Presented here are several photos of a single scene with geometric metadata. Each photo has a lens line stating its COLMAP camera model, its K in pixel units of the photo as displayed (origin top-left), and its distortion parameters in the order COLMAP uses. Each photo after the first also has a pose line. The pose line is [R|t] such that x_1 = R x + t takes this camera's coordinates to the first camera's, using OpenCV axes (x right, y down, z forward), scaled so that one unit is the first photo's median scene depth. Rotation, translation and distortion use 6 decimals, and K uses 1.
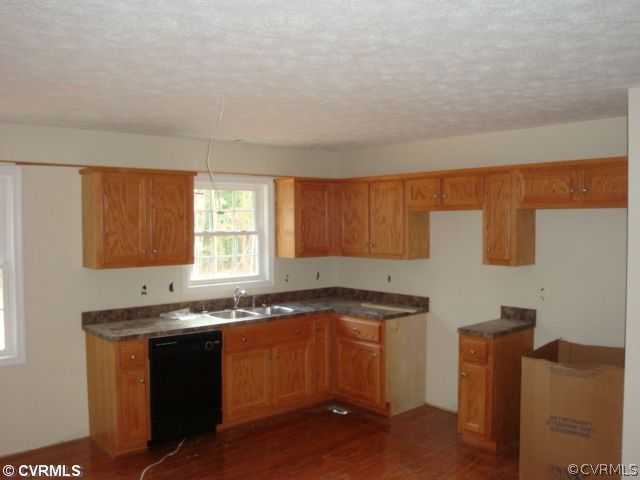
lens RADIAL K [[591.0, 0, 320.0], [0, 591.0, 240.0], [0, 0, 1]] dist [-0.012917, 0.012800]
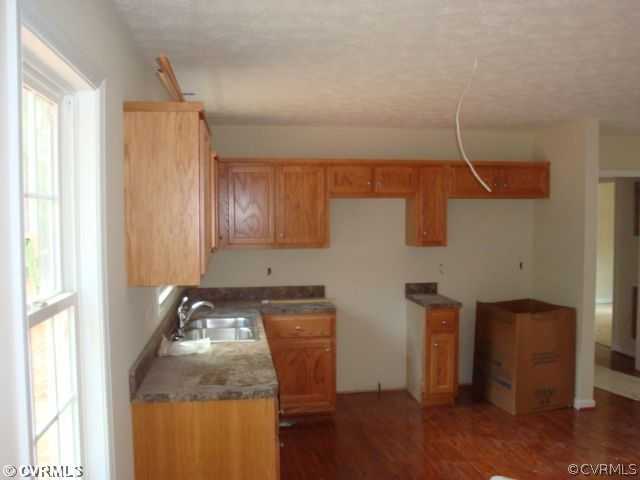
lens RADIAL K [[591.0, 0, 320.0], [0, 591.0, 240.0], [0, 0, 1]] dist [-0.012917, 0.012800]
pose [[0.513967, -0.028924, 0.857322, -0.691080], [0.029300, 0.999440, 0.016153, 0.004831], [-0.857309, 0.016818, 0.514527, 0.512914]]
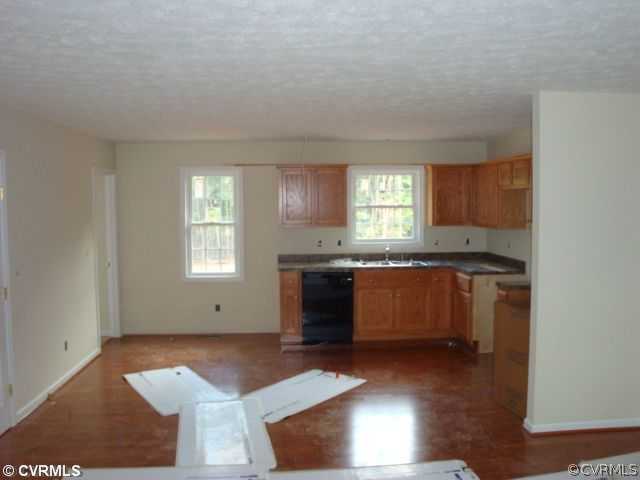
lens RADIAL K [[591.0, 0, 320.0], [0, 591.0, 240.0], [0, 0, 1]] dist [-0.012917, 0.012800]
pose [[0.817899, 0.040888, -0.573907, 0.553739], [-0.017504, 0.998778, 0.046213, 0.005375], [0.575095, -0.027752, 0.817616, -0.234329]]
